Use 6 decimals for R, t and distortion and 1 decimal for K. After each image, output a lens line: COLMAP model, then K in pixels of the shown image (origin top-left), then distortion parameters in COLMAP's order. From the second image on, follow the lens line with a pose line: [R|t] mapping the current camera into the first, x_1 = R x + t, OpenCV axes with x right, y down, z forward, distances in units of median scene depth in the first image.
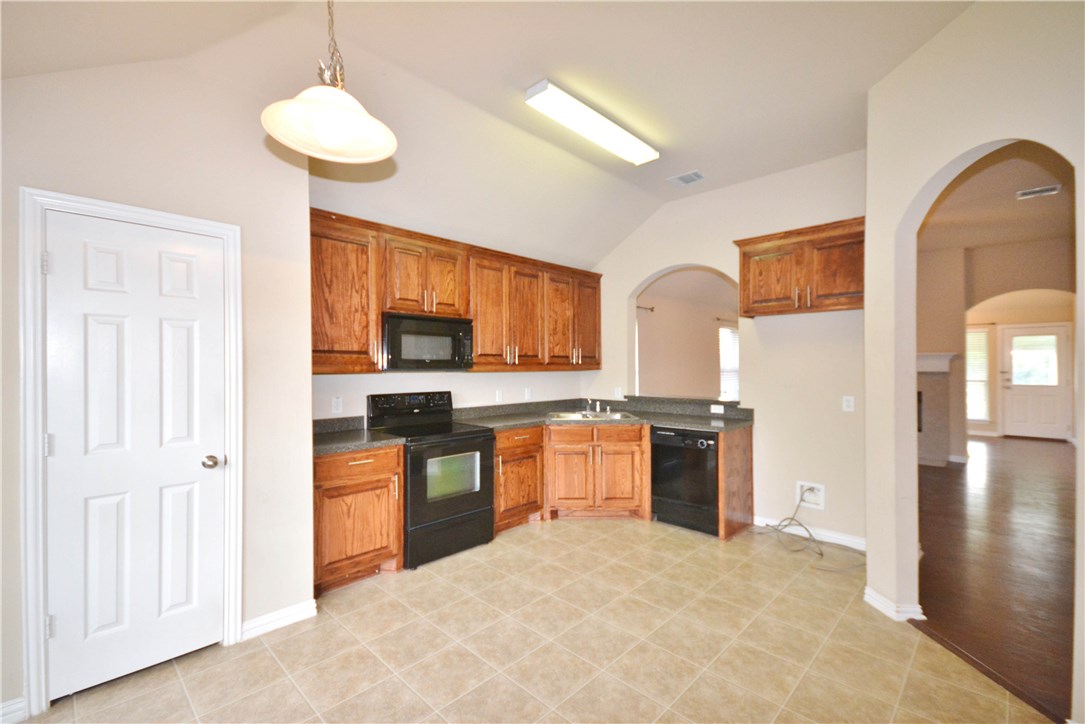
lens RADIAL K [[476.2, 0, 537.9], [0, 476.2, 364.0], [0, 0, 1]] dist [0.019454, 0.000749]
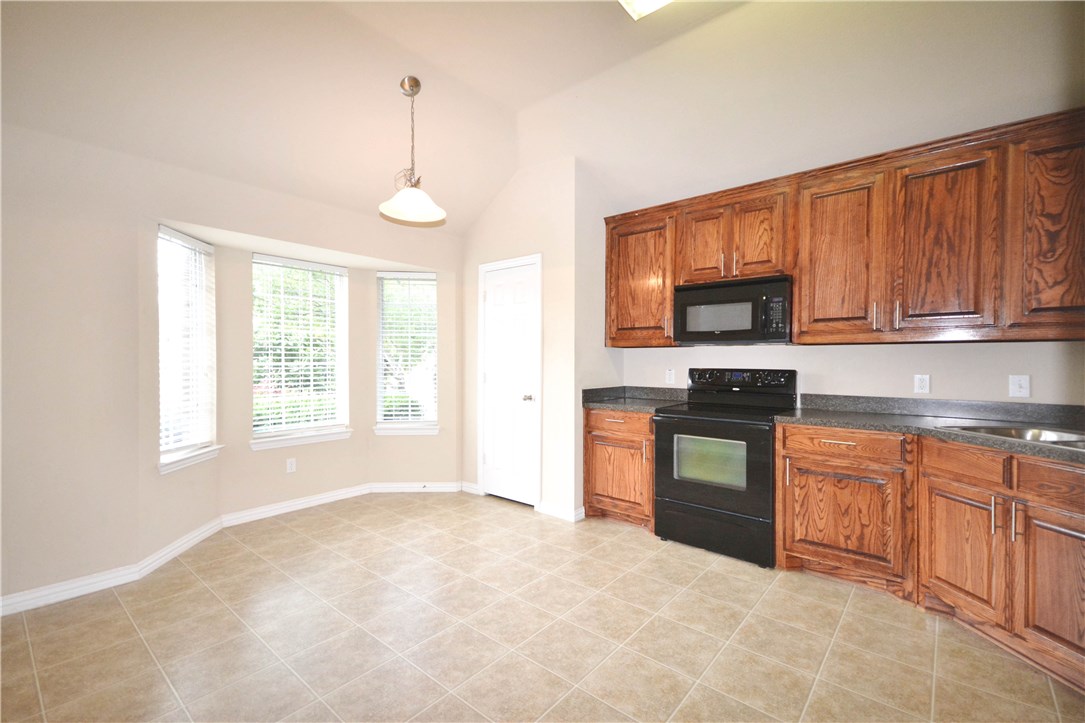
lens RADIAL K [[476.2, 0, 538.1], [0, 476.2, 363.8], [0, 0, 1]] dist [0.019454, 0.000749]
pose [[0.054092, 0.010610, -0.998480, 0.694153], [0.000669, 0.999943, 0.010662, 0.046009], [0.998536, -0.001245, 0.054082, 0.651399]]
